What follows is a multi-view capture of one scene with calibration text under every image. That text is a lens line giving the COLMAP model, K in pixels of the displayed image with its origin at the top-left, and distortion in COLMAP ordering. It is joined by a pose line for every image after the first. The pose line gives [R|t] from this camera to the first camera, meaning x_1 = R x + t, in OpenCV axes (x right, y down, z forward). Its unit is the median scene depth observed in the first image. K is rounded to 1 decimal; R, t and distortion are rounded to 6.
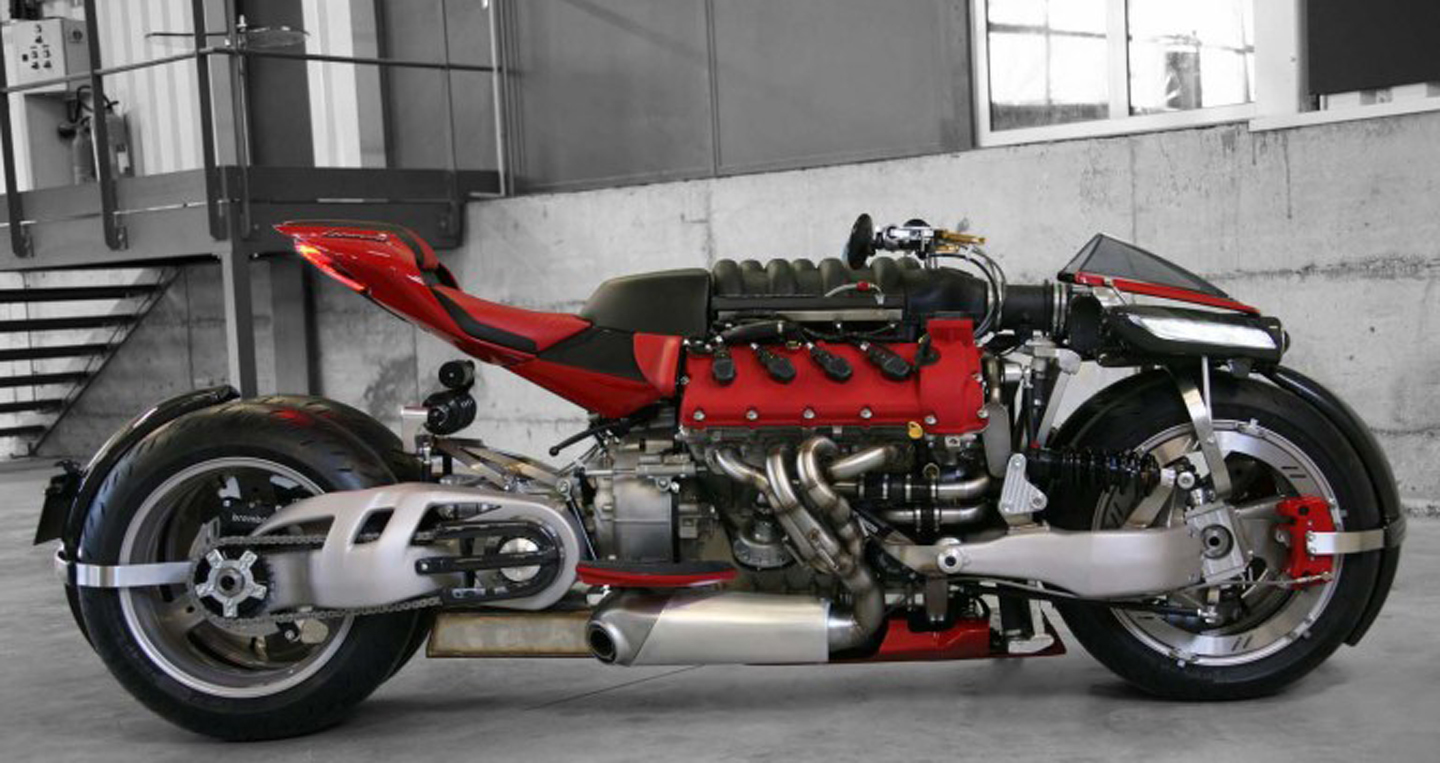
lens RADIAL K [[2668.4, 0, 720.0], [0, 2668.4, 381.5], [0, 0, 1]] dist [0.083751, 0.120302]
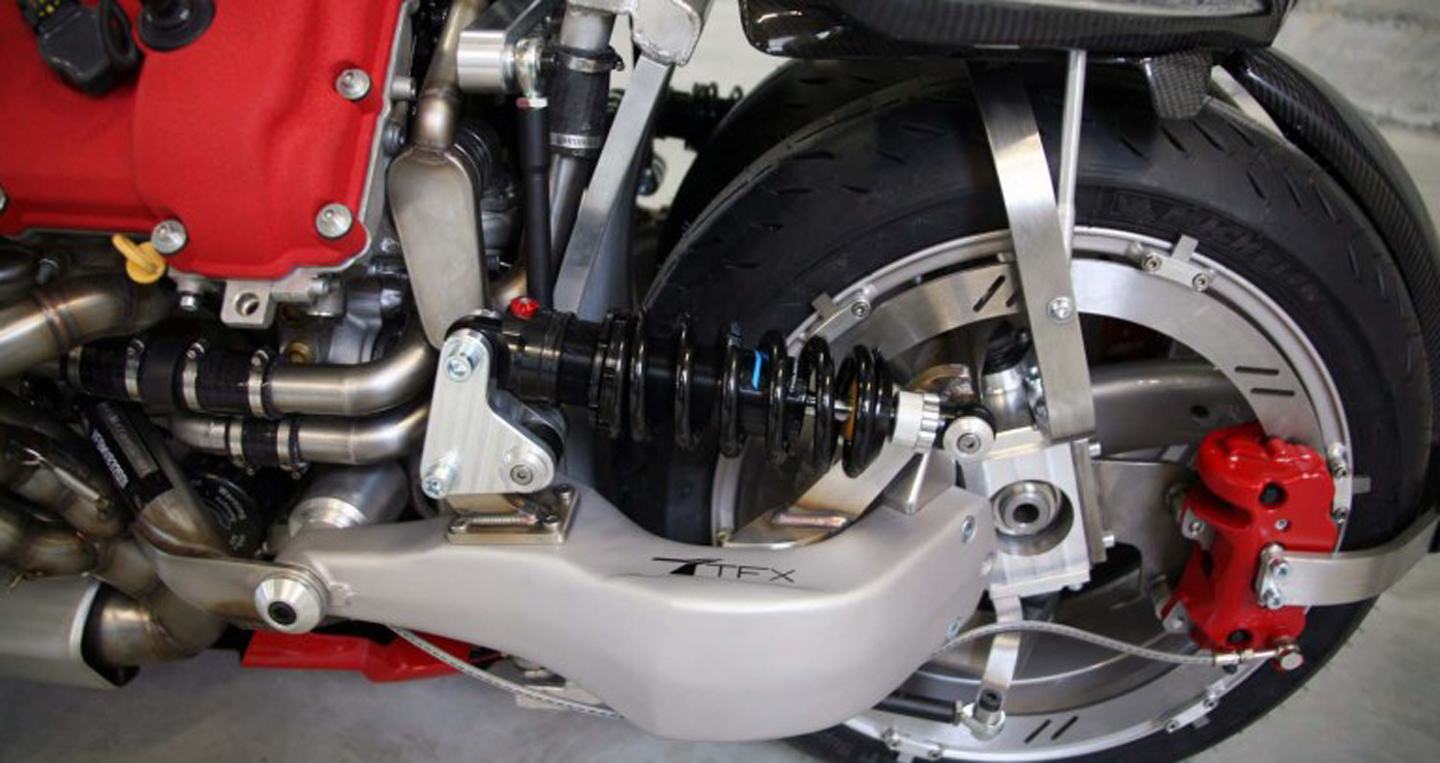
lens RADIAL K [[1227.8, 0, 720.0], [0, 1227.8, 381.5], [0, 0, 1]] dist [-0.153334, 0.003768]
pose [[0.996620, 0.068310, -0.045623, 0.146679], [-0.044003, 0.912949, 0.405695, -0.028636], [0.069364, -0.402317, 0.912869, 0.842507]]
